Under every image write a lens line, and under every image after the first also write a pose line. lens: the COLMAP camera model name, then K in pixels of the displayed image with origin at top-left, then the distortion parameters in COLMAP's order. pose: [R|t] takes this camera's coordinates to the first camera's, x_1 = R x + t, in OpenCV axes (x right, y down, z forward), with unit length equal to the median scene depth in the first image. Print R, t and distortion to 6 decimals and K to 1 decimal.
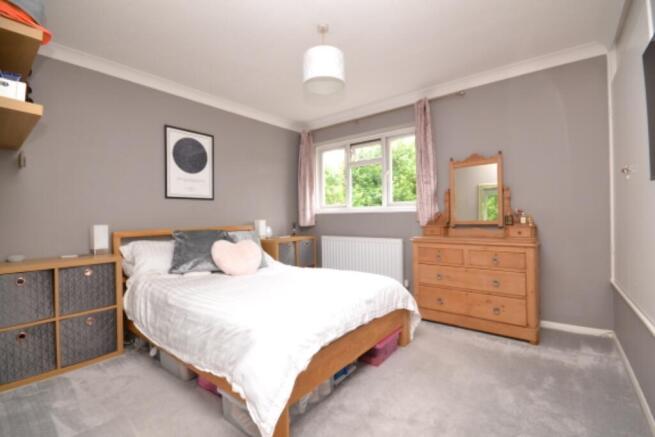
lens RADIAL K [[296.7, 0, 327.5], [0, 296.7, 218.5], [0, 0, 1]] dist [0.000804, 0.000100]
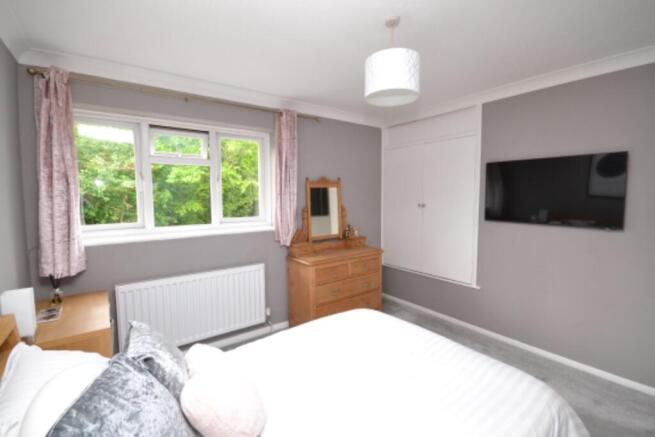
lens RADIAL K [[296.7, 0, 327.5], [0, 296.7, 218.5], [0, 0, 1]] dist [0.000804, 0.000100]
pose [[0.249787, -0.069797, 0.965782, -0.569449], [0.007065, 0.997504, 0.070262, -0.130168], [-0.968275, -0.010728, 0.249656, 0.654787]]
